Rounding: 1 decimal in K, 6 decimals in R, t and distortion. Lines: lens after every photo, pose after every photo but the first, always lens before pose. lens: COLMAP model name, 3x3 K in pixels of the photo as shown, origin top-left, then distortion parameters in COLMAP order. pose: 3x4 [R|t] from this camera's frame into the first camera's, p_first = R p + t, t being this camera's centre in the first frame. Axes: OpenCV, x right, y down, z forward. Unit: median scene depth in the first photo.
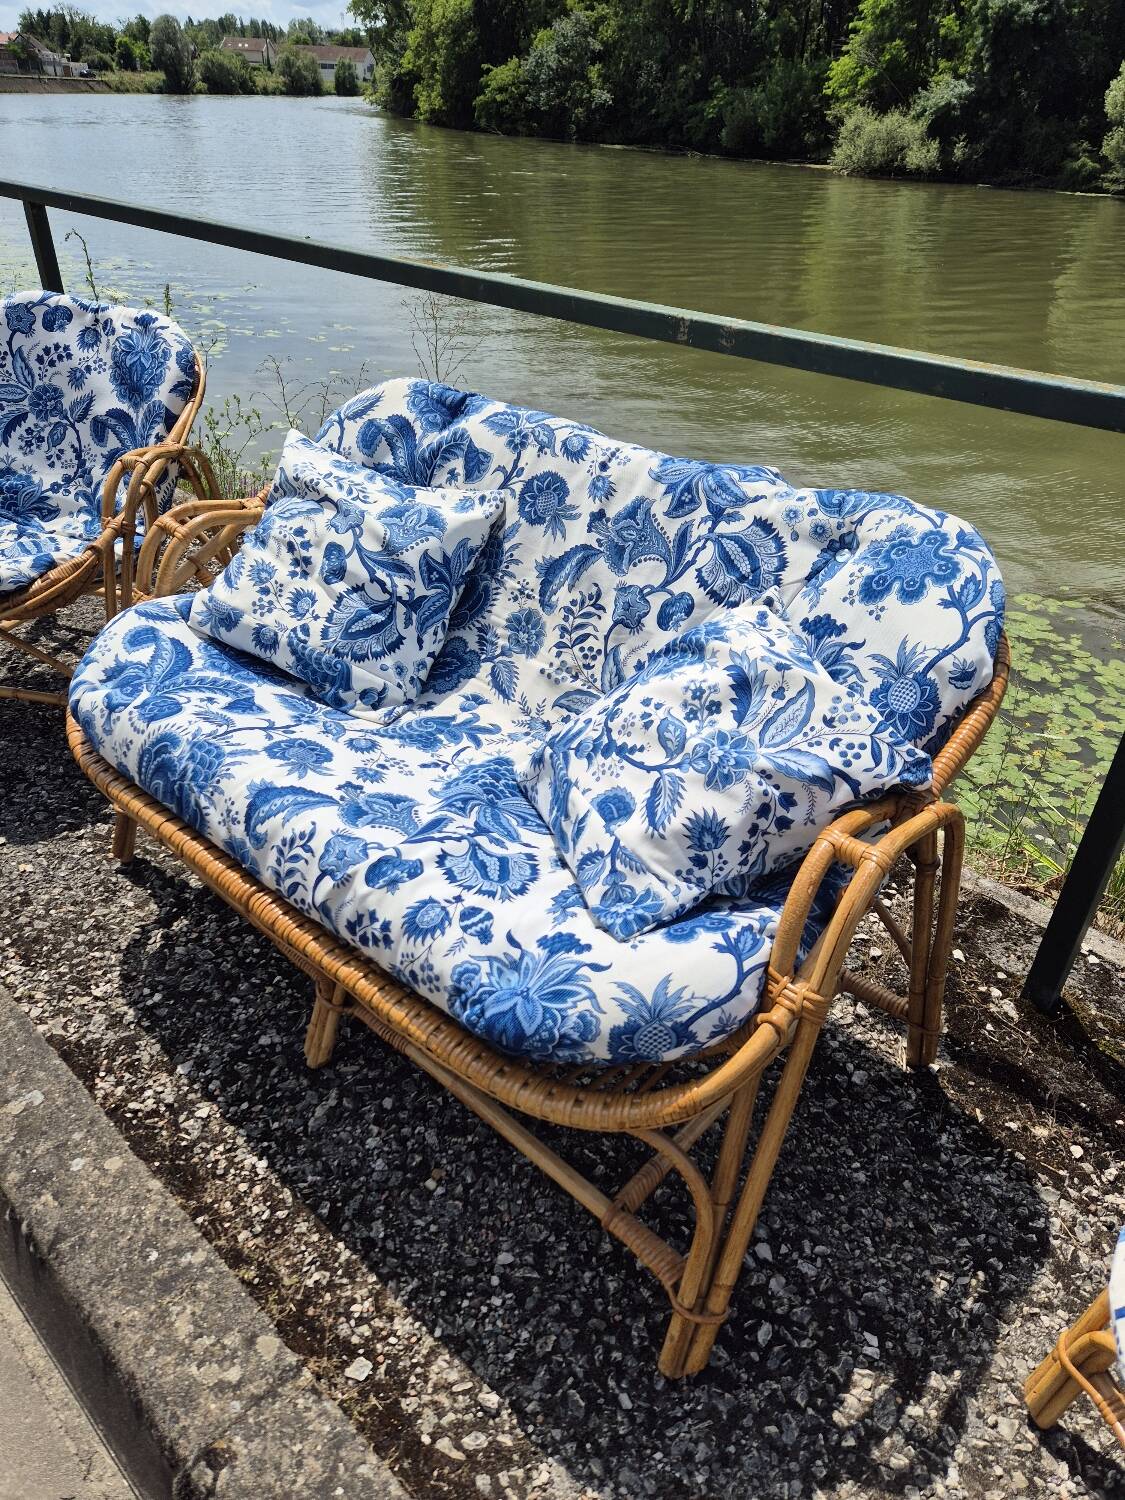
lens RADIAL K [[1000.3, 0, 577.9], [0, 1000.3, 748.9], [0, 0, 1]] dist [0.075860, -0.059751]
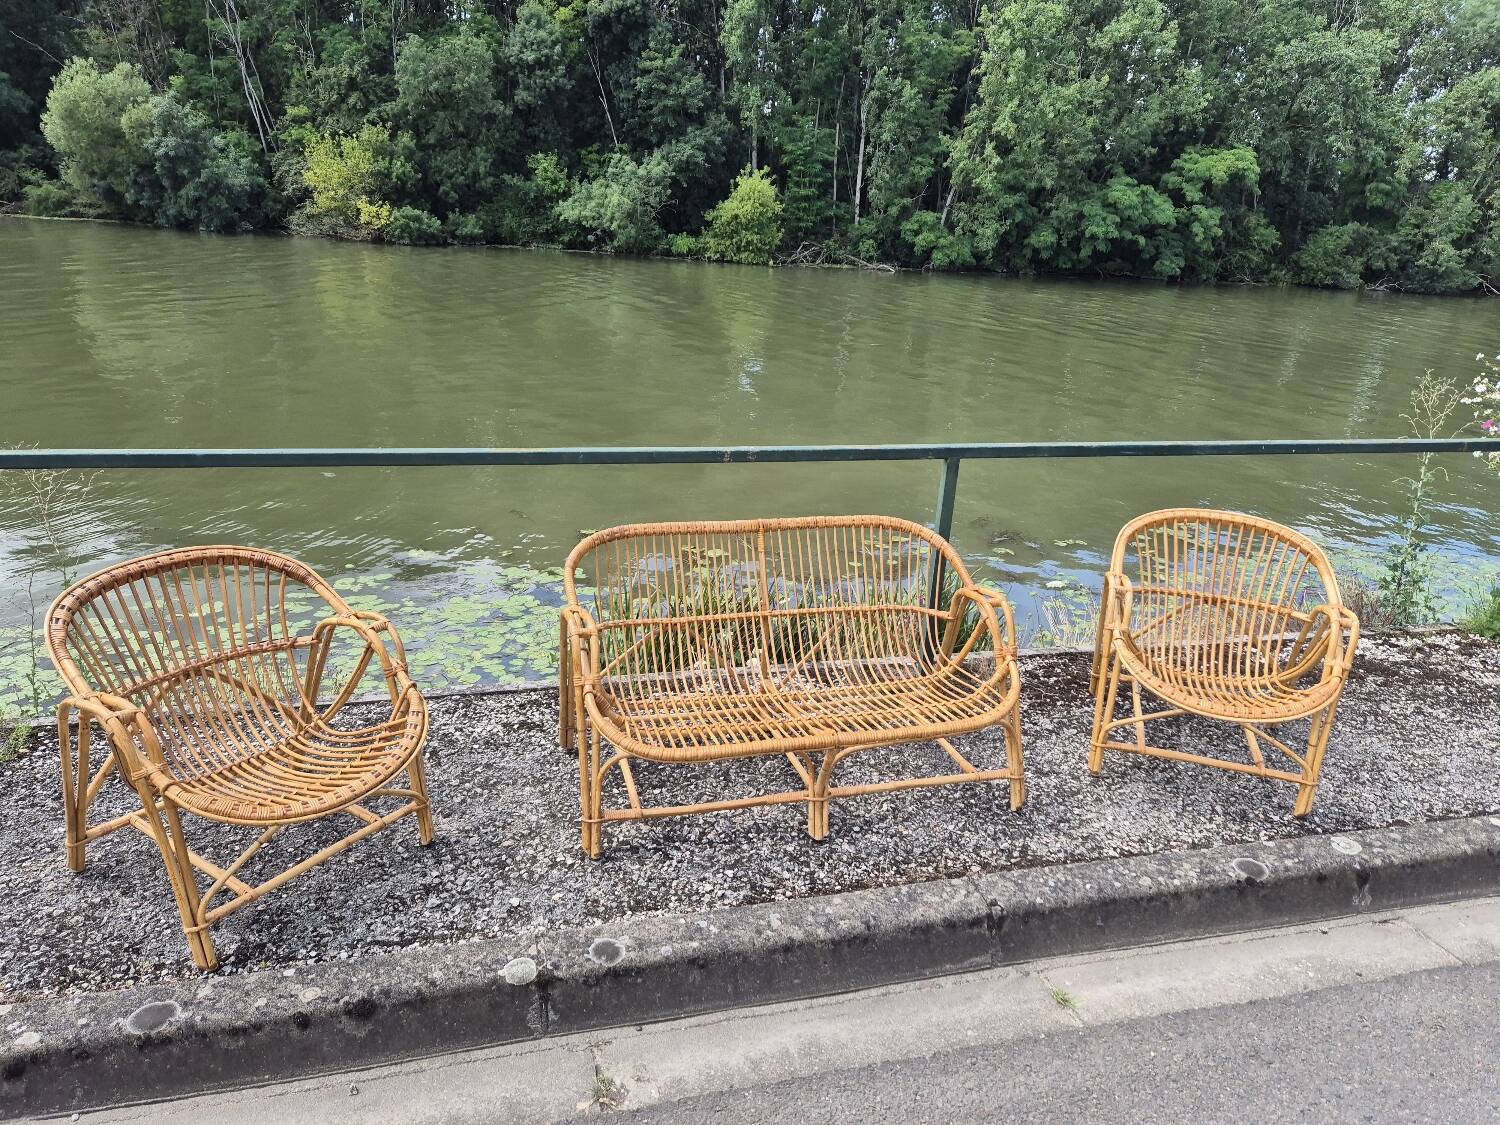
lens RADIAL K [[997.1, 0, 761.6], [0, 997.1, 569.6], [0, 0, 1]] dist [0.077363, -0.060046]
pose [[0.537721, -0.305234, 0.785931, -1.462129], [0.424640, 0.903352, 0.060306, -0.280355], [-0.728380, 0.301310, 0.615366, -0.233029]]
